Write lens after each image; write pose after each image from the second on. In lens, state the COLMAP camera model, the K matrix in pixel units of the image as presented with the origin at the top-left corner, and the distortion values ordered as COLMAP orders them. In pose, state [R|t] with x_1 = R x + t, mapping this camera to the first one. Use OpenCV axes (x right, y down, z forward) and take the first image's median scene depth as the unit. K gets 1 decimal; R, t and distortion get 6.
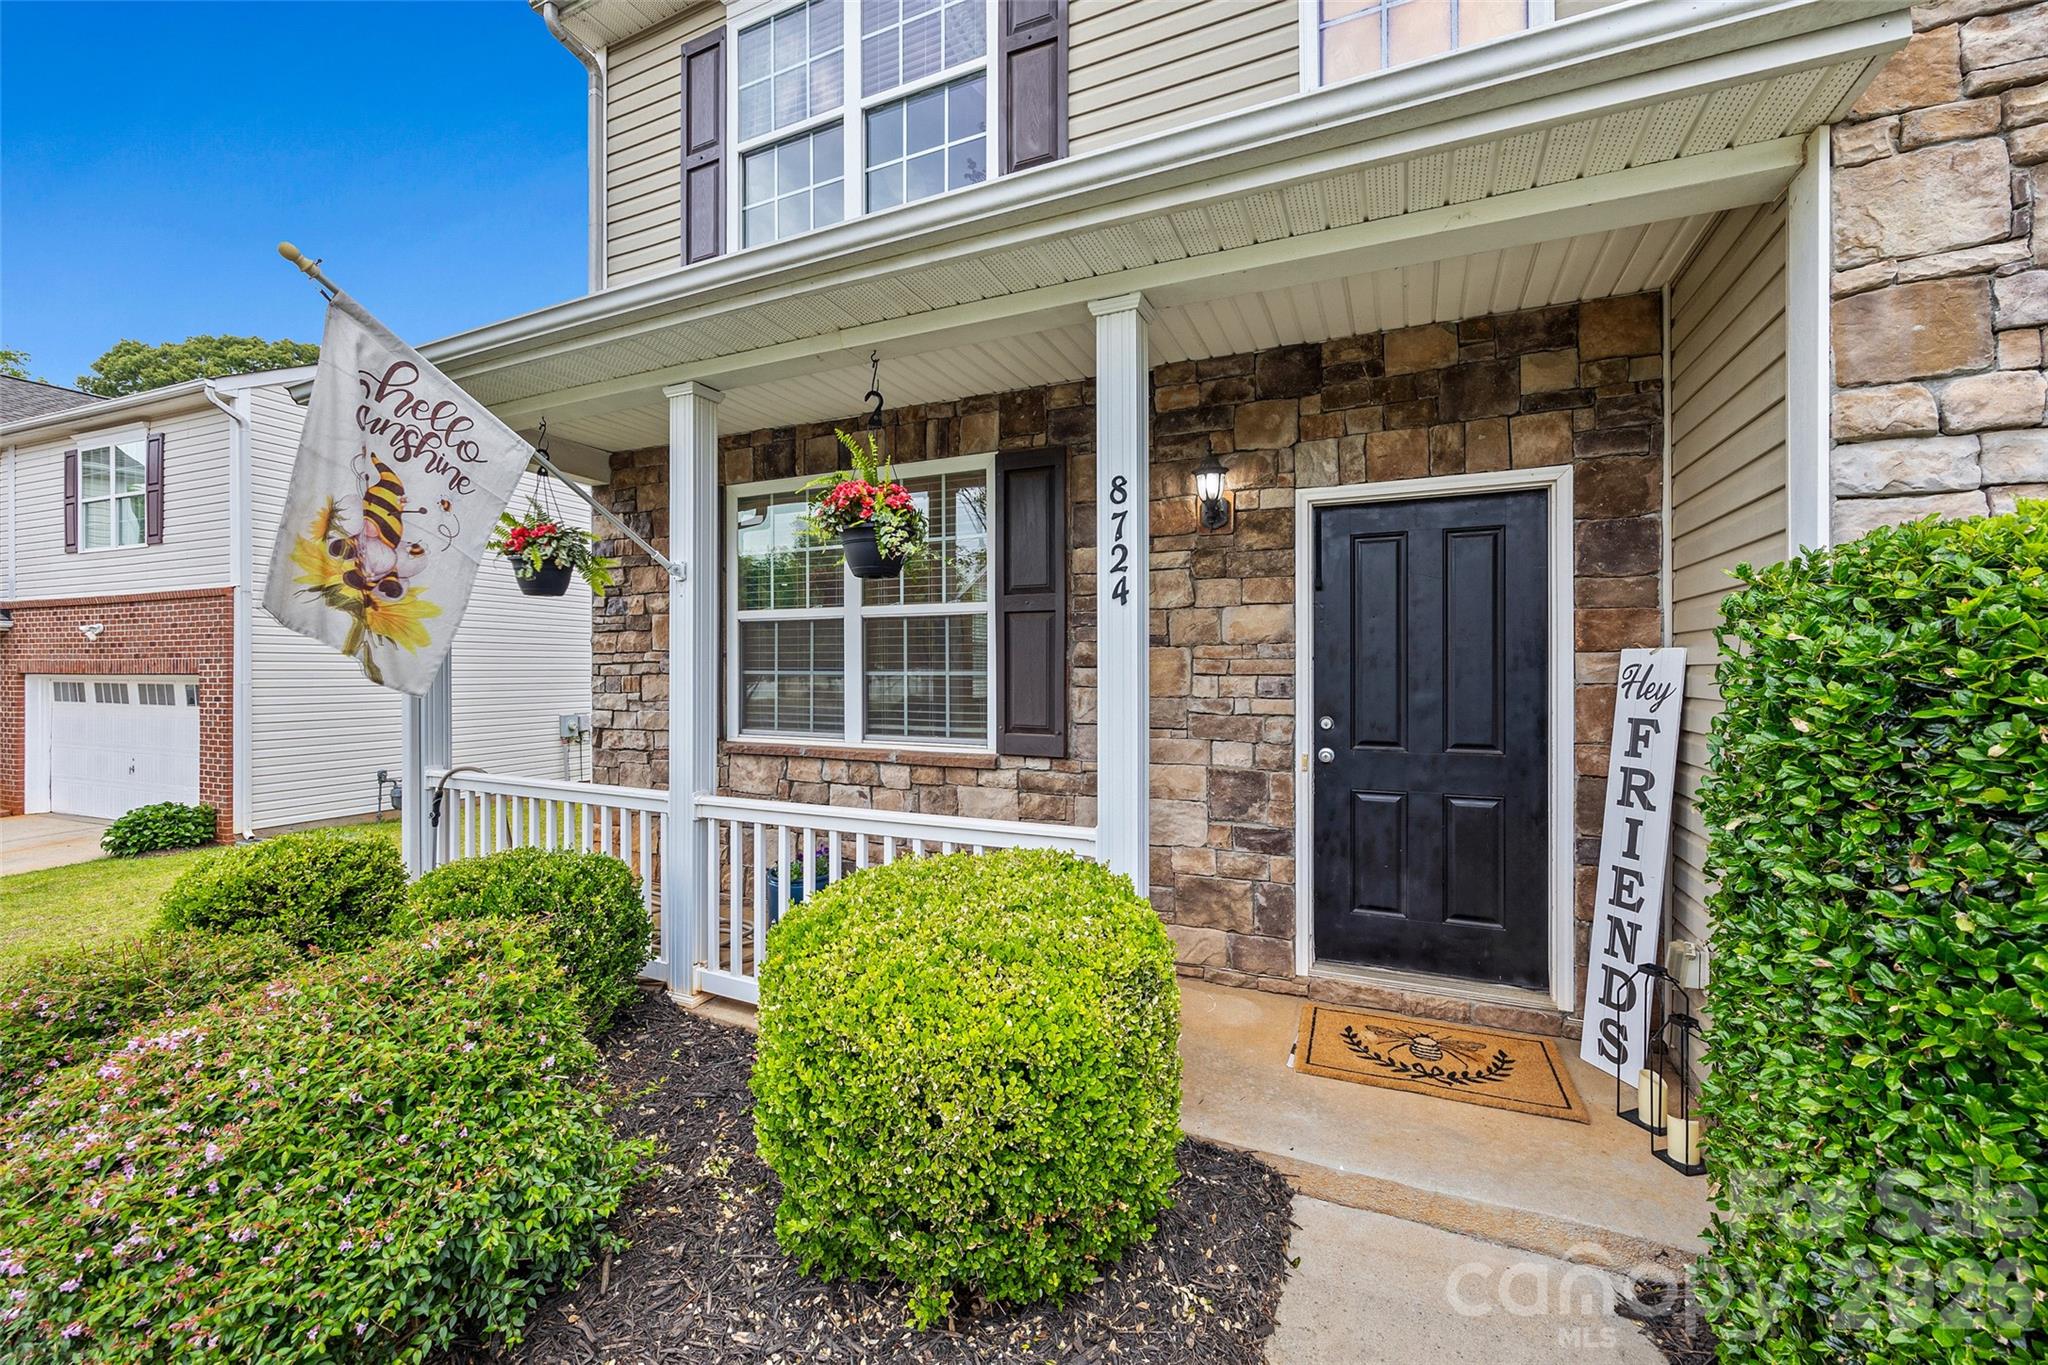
lens RADIAL K [[796.2, 0, 1026.3], [0, 796.2, 650.4], [0, 0, 1]] dist [-0.000314, -0.000005]
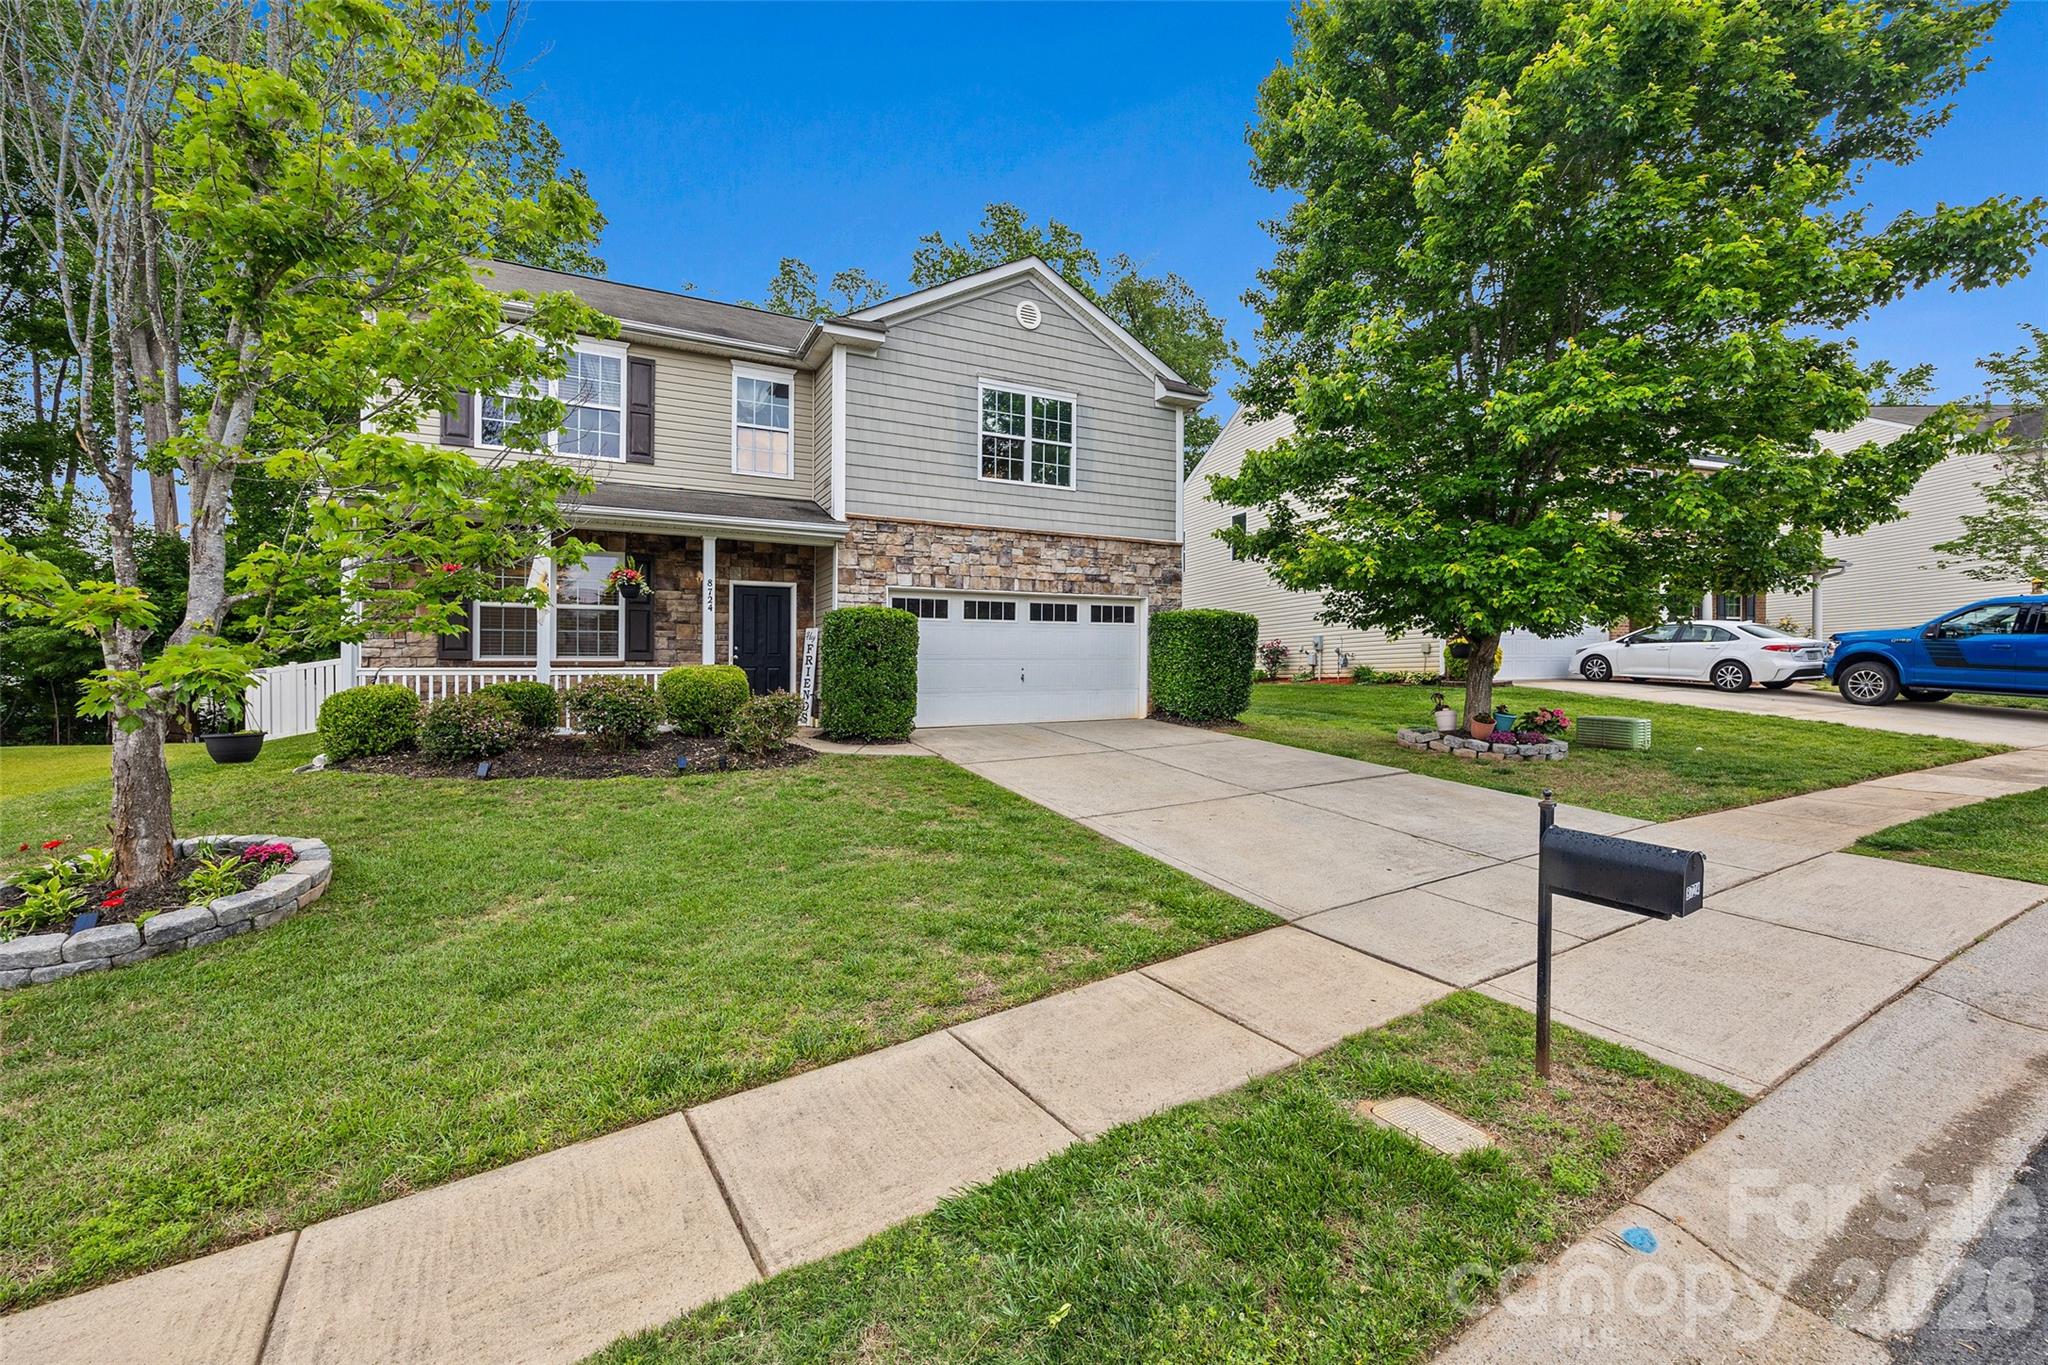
lens RADIAL K [[858.3, 0, 1014.9], [0, 858.3, 668.4], [0, 0, 1]] dist [-0.000940, -0.000023]
pose [[0.597612, 0.003533, 0.801778, -1.899880], [-0.005637, 0.999984, -0.000205, 0.175284], [-0.801765, -0.004397, 0.597623, -2.213963]]
